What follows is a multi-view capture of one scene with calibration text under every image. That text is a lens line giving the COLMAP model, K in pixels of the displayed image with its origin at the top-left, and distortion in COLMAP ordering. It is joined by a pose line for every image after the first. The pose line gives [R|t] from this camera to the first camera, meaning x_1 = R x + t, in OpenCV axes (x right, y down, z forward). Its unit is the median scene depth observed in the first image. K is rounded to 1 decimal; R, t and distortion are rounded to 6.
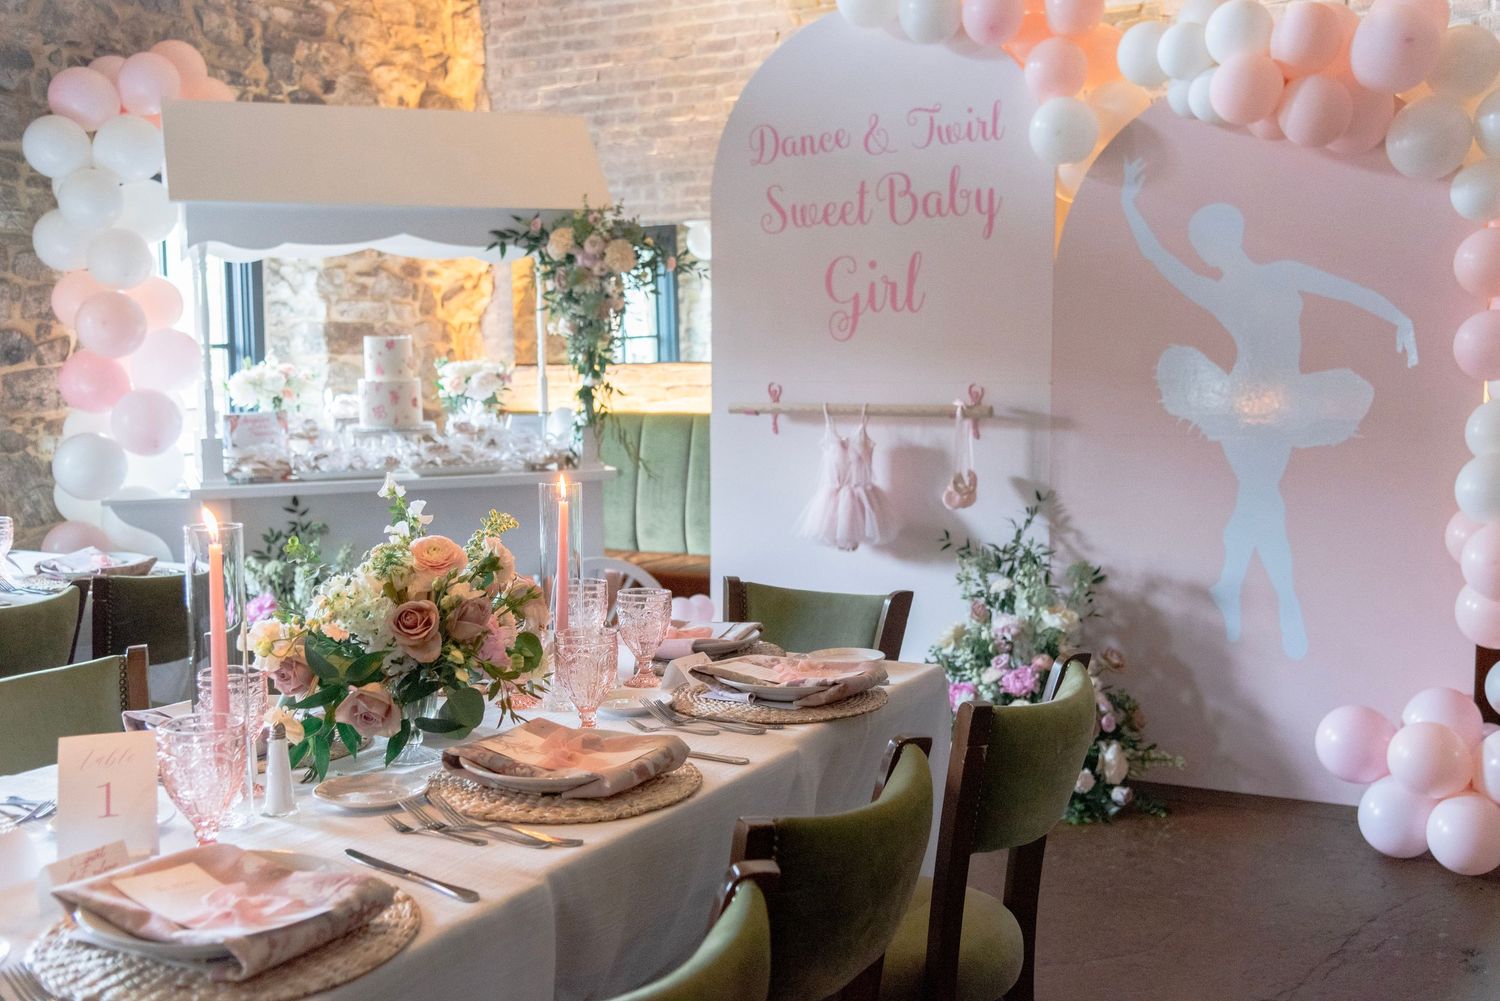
lens RADIAL K [[1538.3, 0, 750.0], [0, 1538.3, 500.5], [0, 0, 1]] dist [-0.020043, 0.034159]
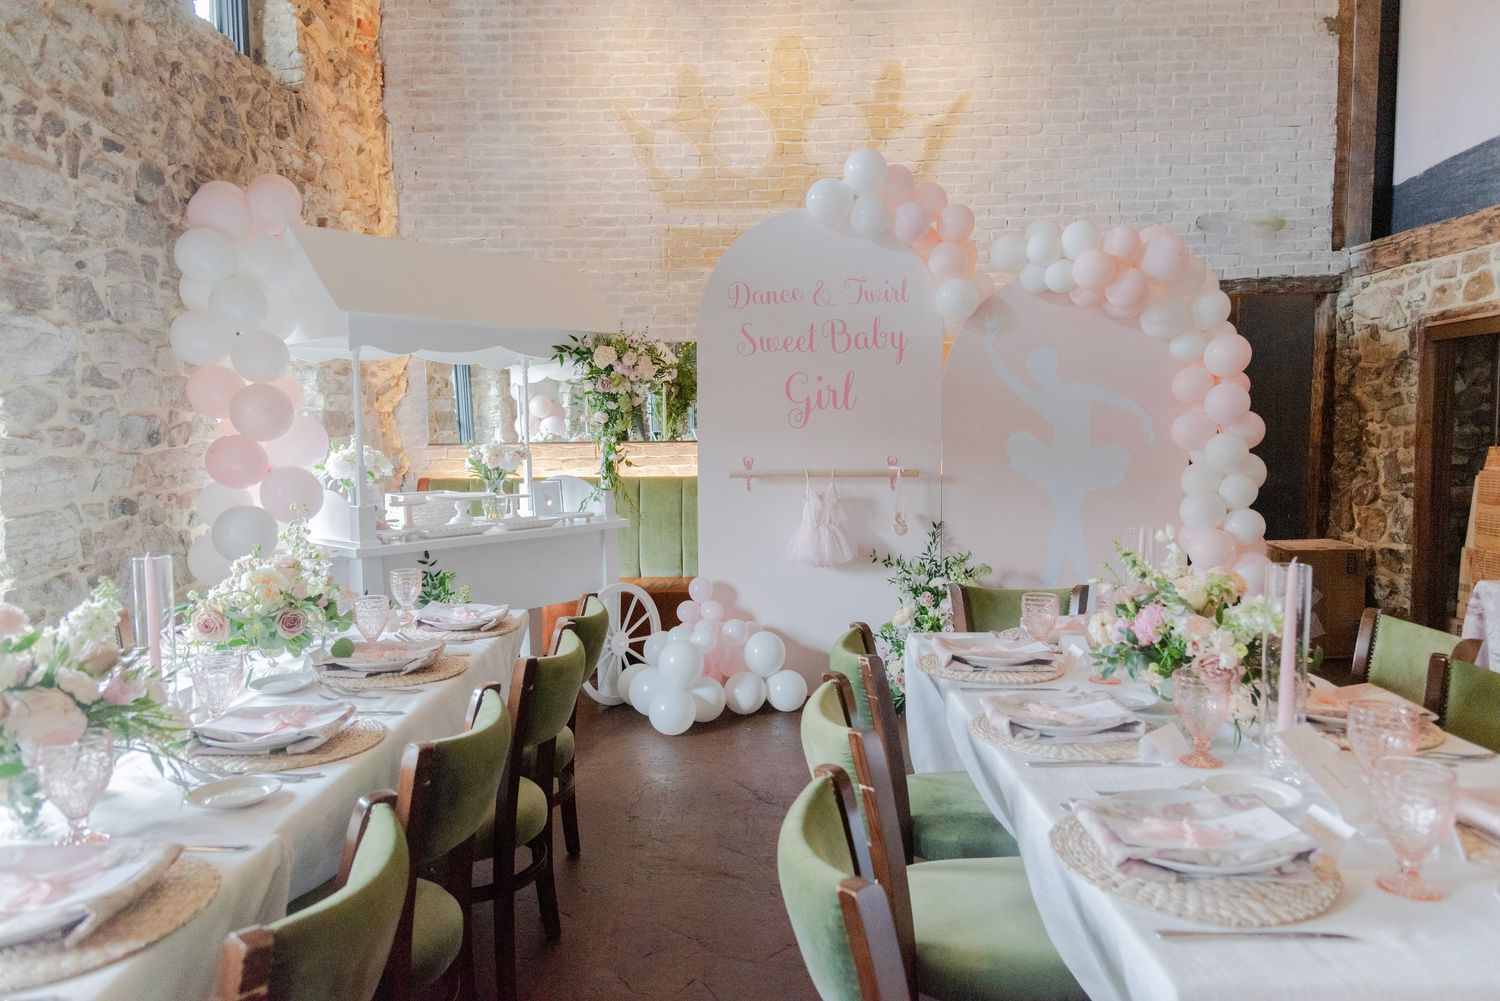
lens RADIAL K [[1002.5, 0, 750.0], [0, 1002.5, 500.5], [0, 0, 1]] dist [0.020801, -0.005974]
pose [[0.887898, -0.030411, 0.459034, -0.425524], [0.044210, 0.998835, -0.019340, -0.015723], [-0.457911, 0.037466, 0.888208, 0.147795]]
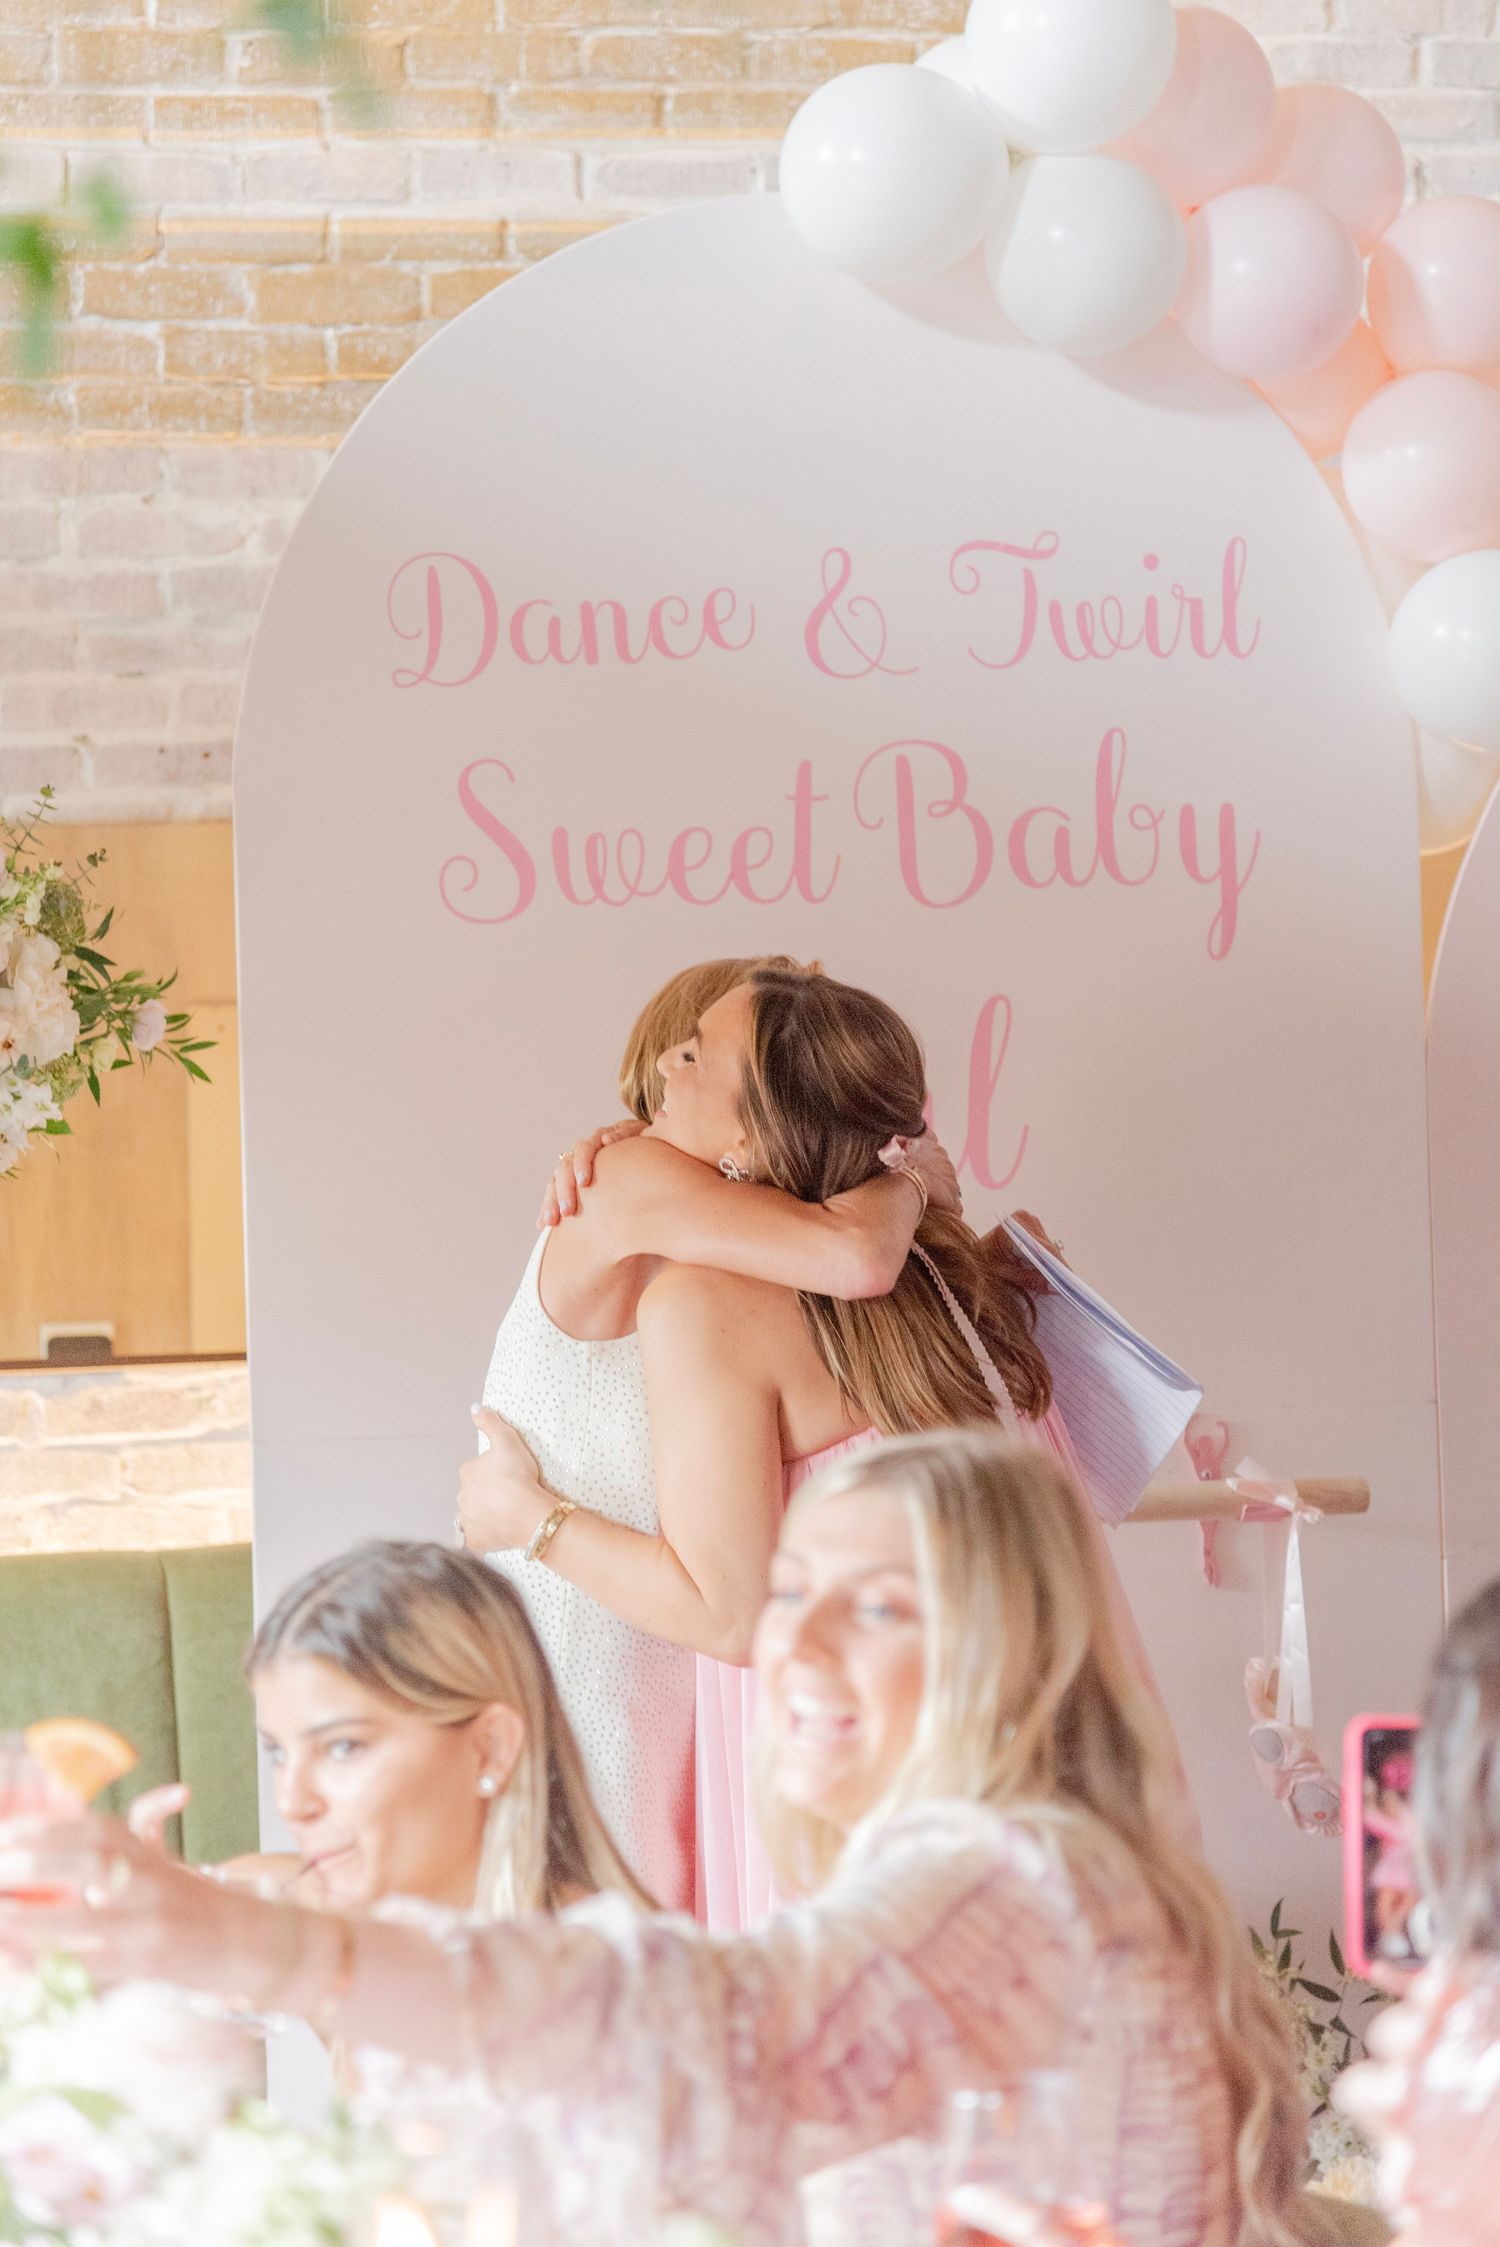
lens RADIAL K [[6735.1, 0, 750.0], [0, 6735.1, 1123.5], [0, 0, 1]] dist [-0.034747, 0.069503]
pose [[0.724216, -0.004617, 0.689557, -0.820199], [0.089668, 0.992118, -0.087532, -0.020691], [-0.683718, 0.125223, 0.718922, 0.057734]]
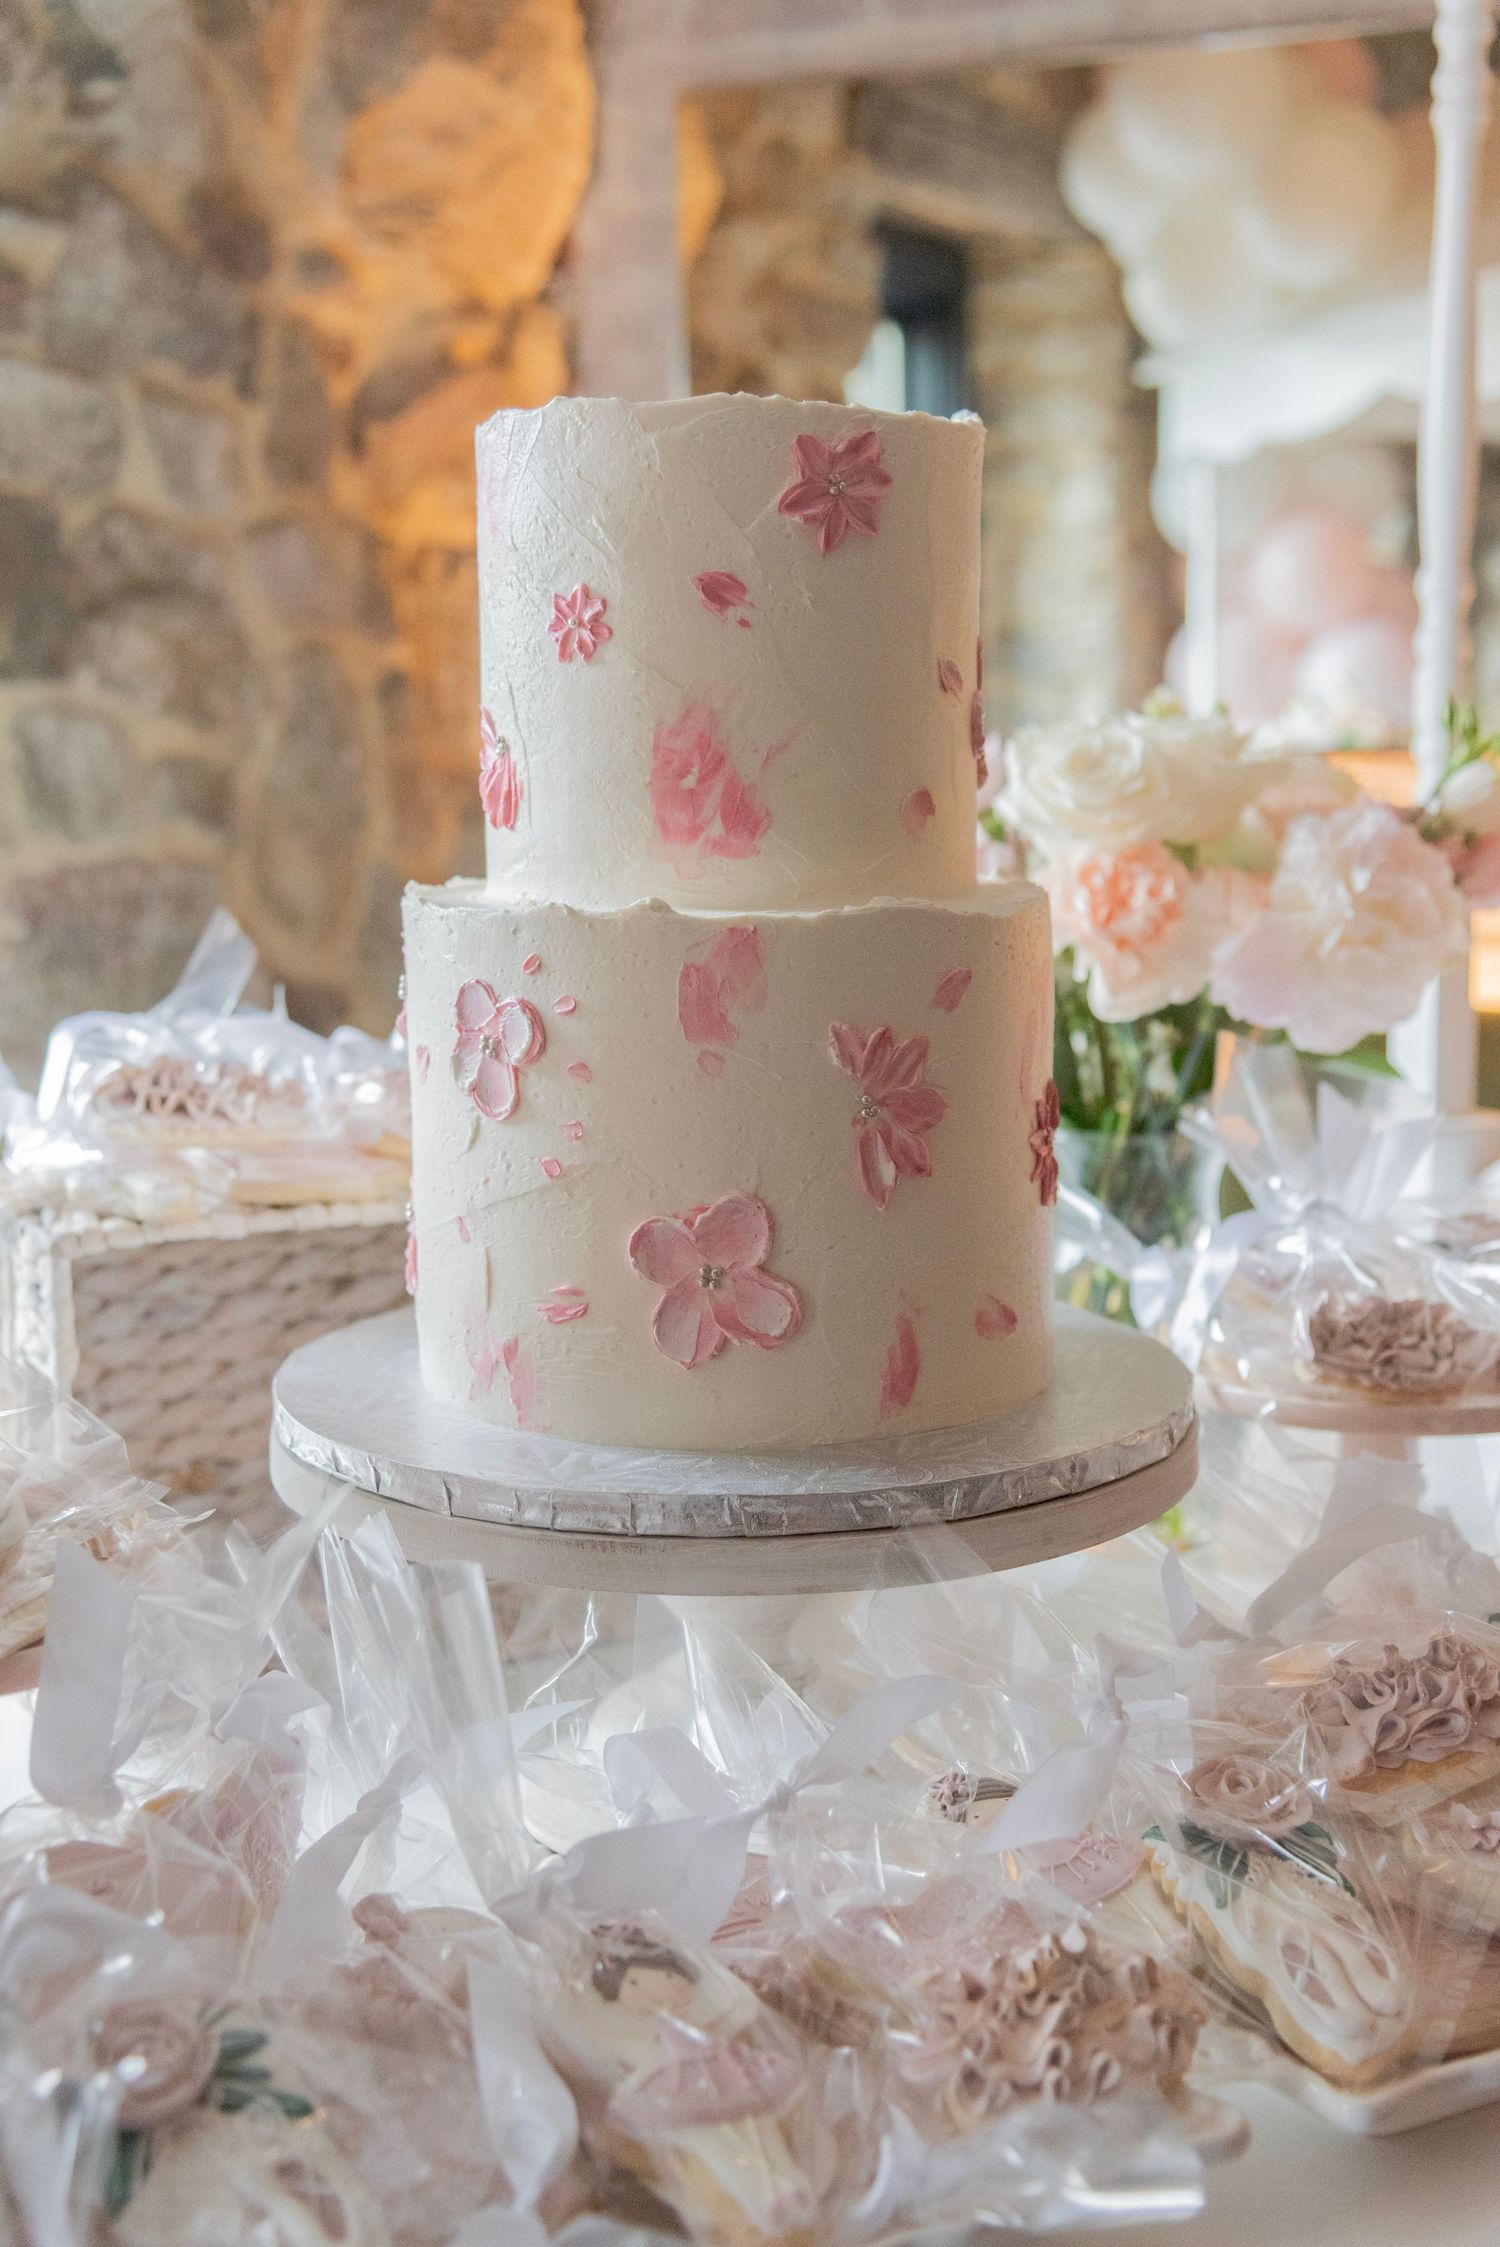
lens RADIAL K [[2787.2, 0, 750.0], [0, 2787.2, 1123.5], [0, 0, 1]] dist [-0.005535, -0.001100]
pose [[0.991726, -0.006352, 0.128219, -0.267682], [0.001440, 0.999263, 0.038371, -0.074535], [-0.128368, -0.037869, 0.991003, 0.873731]]
